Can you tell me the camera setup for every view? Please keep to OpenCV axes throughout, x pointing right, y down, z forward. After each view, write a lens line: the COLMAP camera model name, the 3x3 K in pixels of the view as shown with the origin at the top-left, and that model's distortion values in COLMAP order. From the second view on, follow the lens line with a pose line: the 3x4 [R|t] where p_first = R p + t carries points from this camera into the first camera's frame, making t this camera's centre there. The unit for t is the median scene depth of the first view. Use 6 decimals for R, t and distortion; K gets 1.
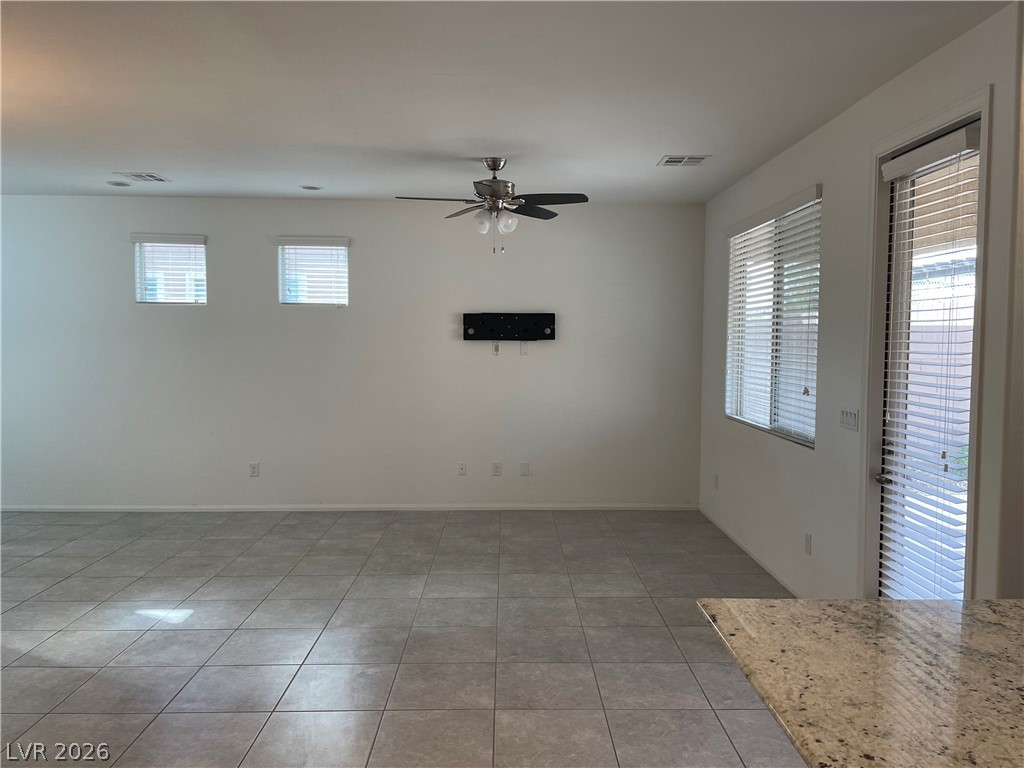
lens RADIAL K [[783.7, 0, 512.0], [0, 783.7, 384.0], [0, 0, 1]] dist [0.067175, -0.117188]
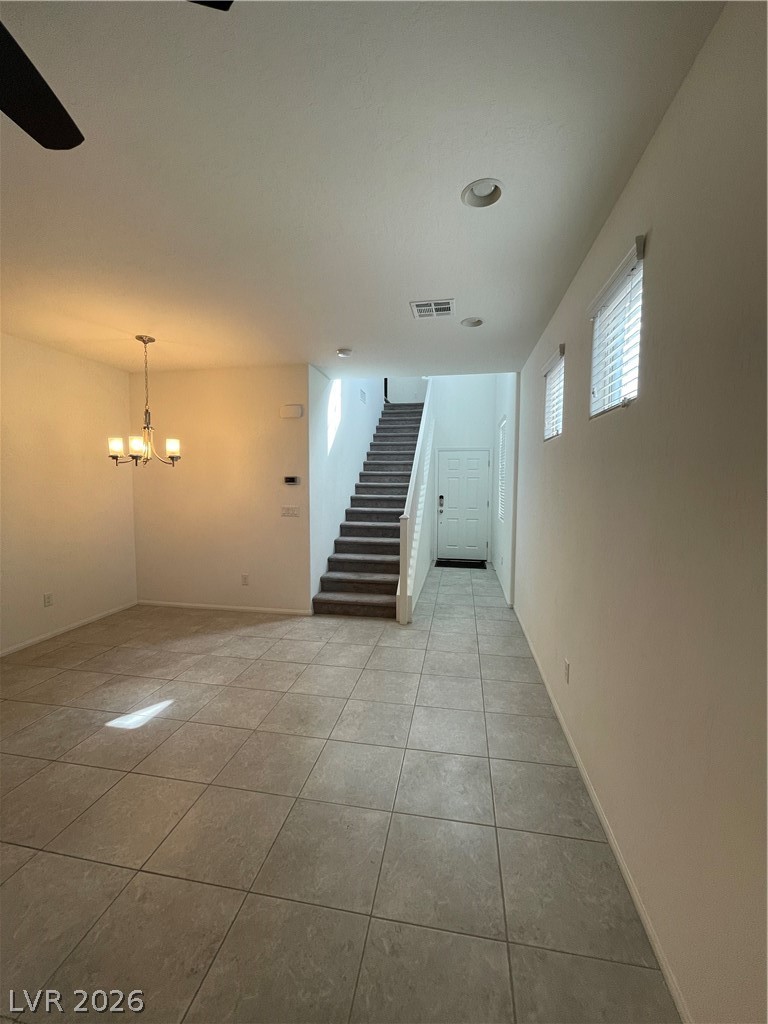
lens RADIAL K [[417.7, 0, 384.0], [0, 417.7, 512.0], [0, 0, 1]] dist [0.002107, 0.000262]
pose [[-0.203120, 0.085436, -0.975419, 0.082939], [-0.055453, 0.993583, 0.098574, -0.101070], [0.977582, 0.074112, -0.197079, 1.564676]]
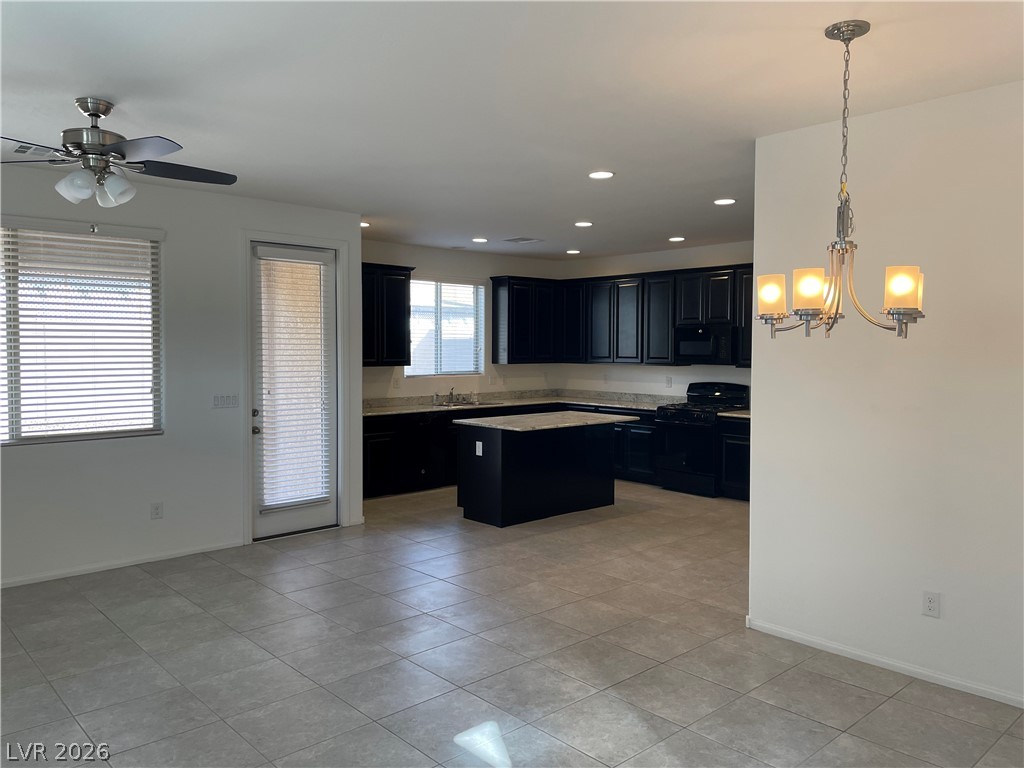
lens RADIAL K [[783.7, 0, 512.0], [0, 783.7, 384.0], [0, 0, 1]] dist [0.067175, -0.117188]
pose [[-0.668741, -0.046141, 0.742062, -1.069722], [0.037233, 0.994742, 0.095407, -0.119037], [-0.742562, 0.091432, -0.663507, 1.569911]]
